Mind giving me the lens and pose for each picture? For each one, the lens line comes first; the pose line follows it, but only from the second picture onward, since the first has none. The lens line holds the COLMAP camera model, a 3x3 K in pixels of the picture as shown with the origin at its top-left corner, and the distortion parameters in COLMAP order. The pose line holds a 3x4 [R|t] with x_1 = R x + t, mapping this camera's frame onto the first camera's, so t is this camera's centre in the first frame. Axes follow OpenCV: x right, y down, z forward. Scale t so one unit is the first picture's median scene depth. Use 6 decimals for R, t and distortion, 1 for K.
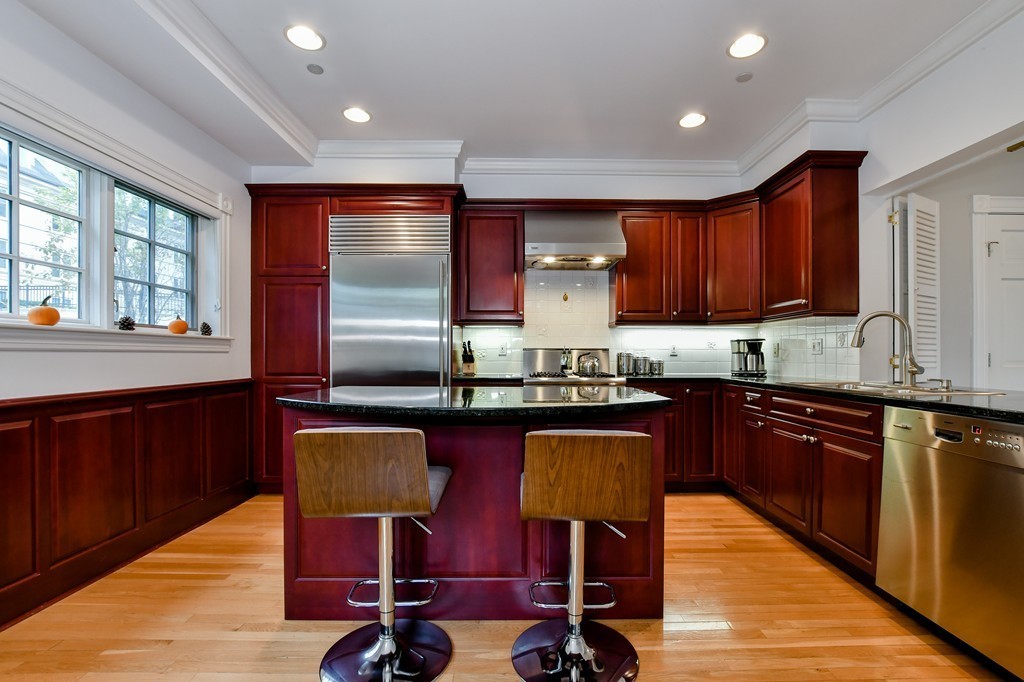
lens RADIAL K [[451.5, 0, 526.5], [0, 451.5, 355.6], [0, 0, 1]] dist [-0.025171, 0.005413]
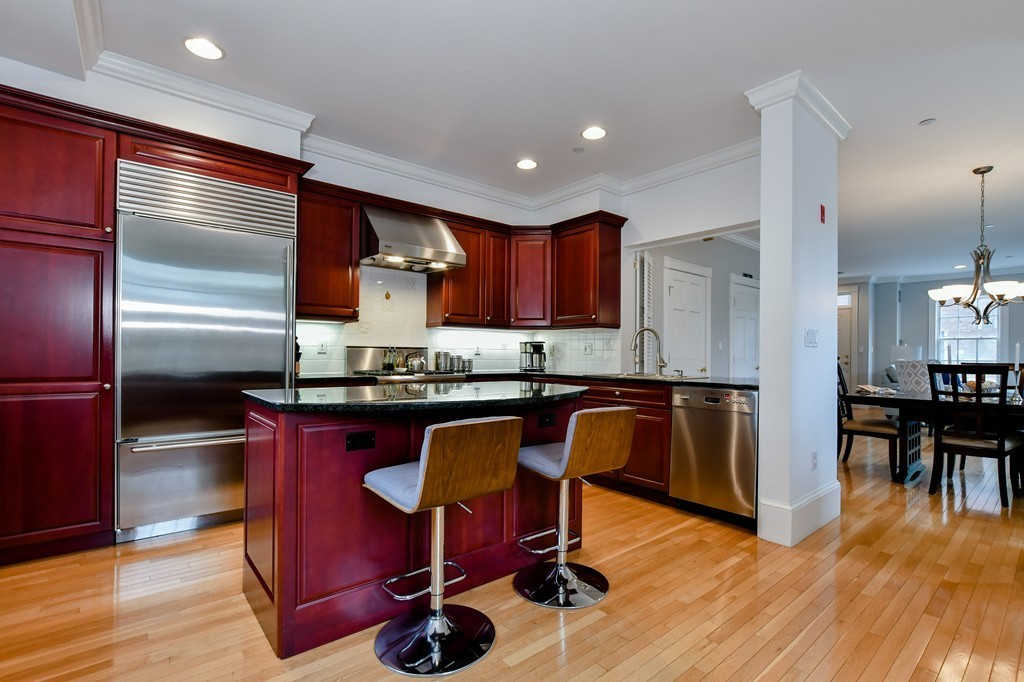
lens RADIAL K [[469.6, 0, 525.9], [0, 469.6, 354.6], [0, 0, 1]] dist [-0.014724, 0.000684]
pose [[0.770240, 0.005093, 0.637734, -0.407843], [-0.006935, 0.999976, 0.000389, -0.001142], [-0.637716, -0.004722, 0.770257, 0.003383]]
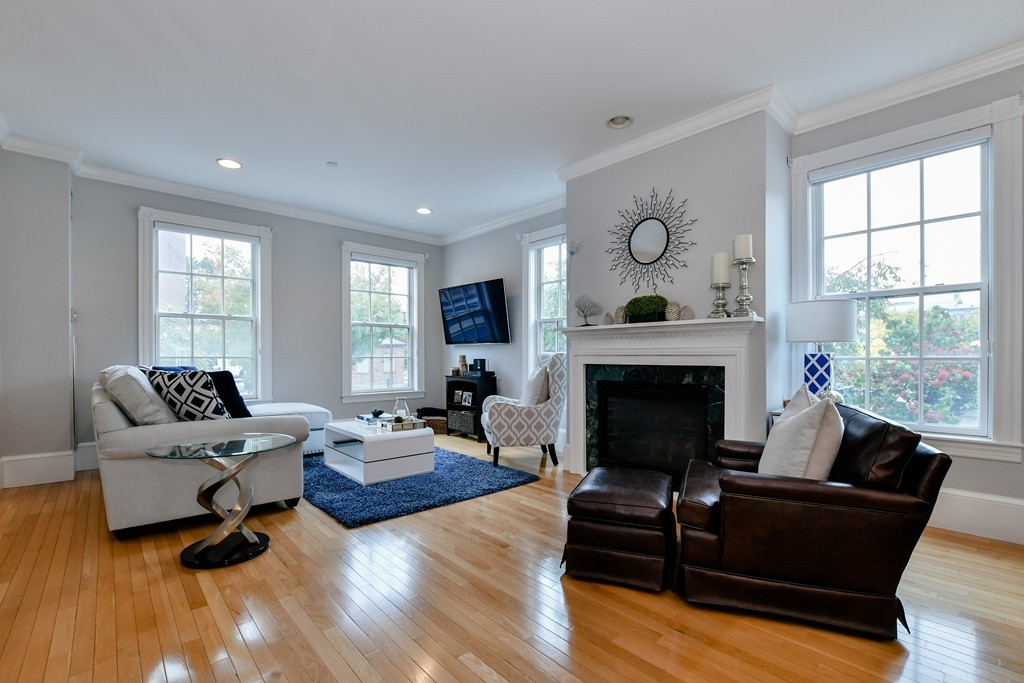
lens RADIAL K [[451.5, 0, 526.5], [0, 451.5, 356.1], [0, 0, 1]] dist [-0.025171, 0.005413]
pose [[-0.678852, 0.000129, 0.734275, 1.571039], [0.001677, 0.999998, 0.001374, 0.013079], [-0.734273, 0.002164, -0.678851, 0.649789]]
